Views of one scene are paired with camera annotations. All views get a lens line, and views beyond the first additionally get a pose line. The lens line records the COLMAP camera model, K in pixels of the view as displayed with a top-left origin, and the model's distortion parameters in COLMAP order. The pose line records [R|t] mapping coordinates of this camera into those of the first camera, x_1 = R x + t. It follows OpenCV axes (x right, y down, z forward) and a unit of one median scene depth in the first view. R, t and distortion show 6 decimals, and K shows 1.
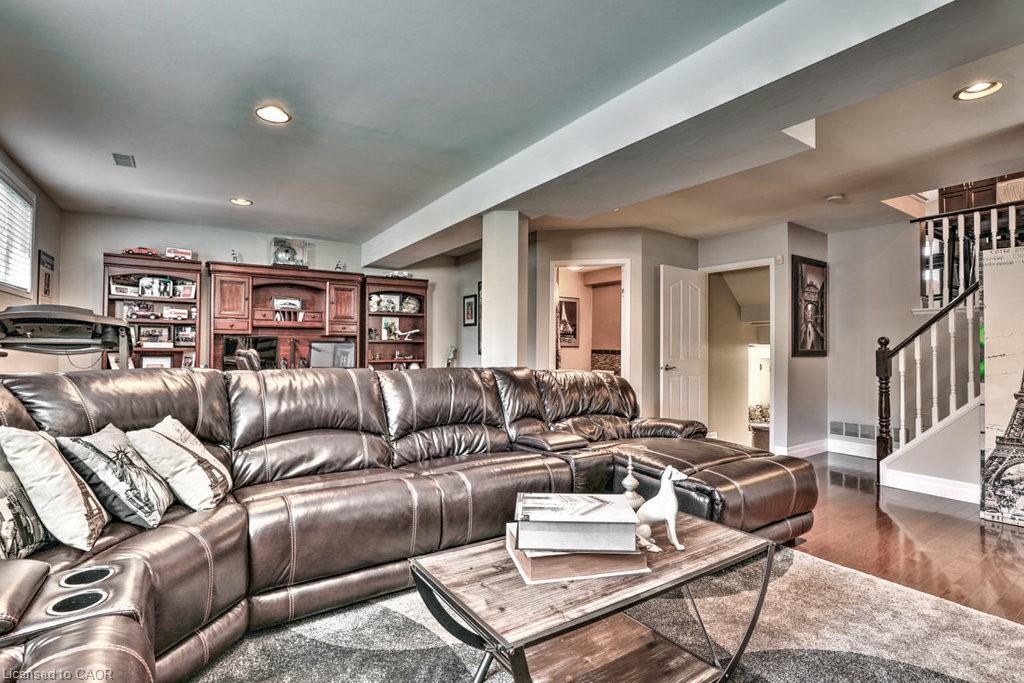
lens RADIAL K [[500.8, 0, 510.3], [0, 500.8, 342.5], [0, 0, 1]] dist [0.000627, -0.000022]
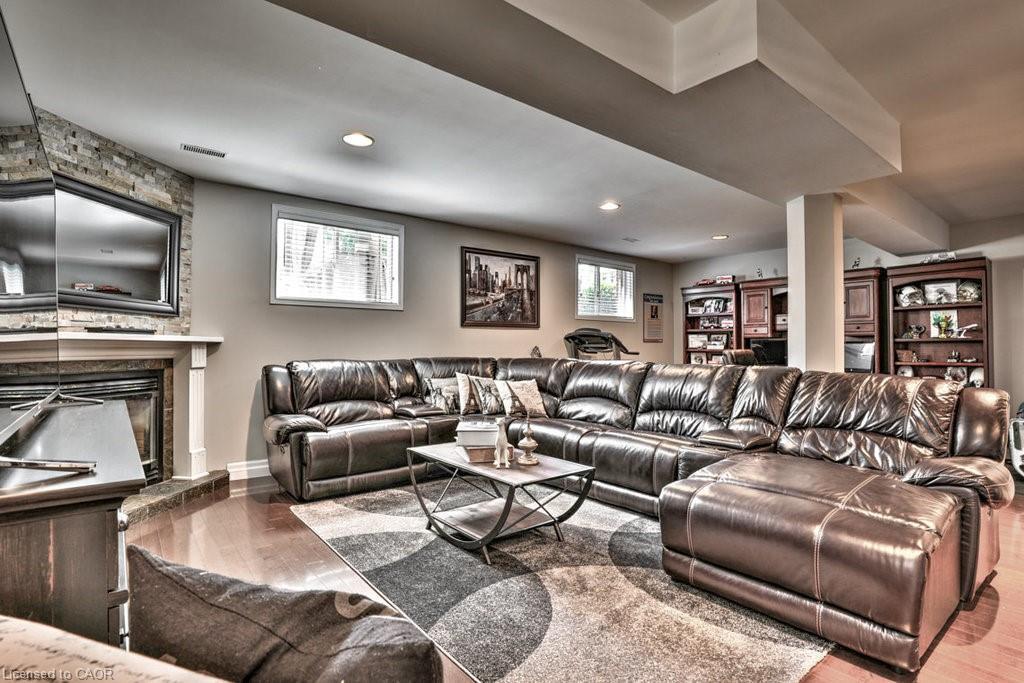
lens RADIAL K [[500.8, 0, 510.9], [0, 500.8, 342.2], [0, 0, 1]] dist [0.000627, -0.000022]
pose [[0.109808, -0.016476, -0.993816, 0.628471], [0.011714, 0.999815, -0.015281, 0.007031], [0.993884, -0.009963, 0.109981, 0.270416]]
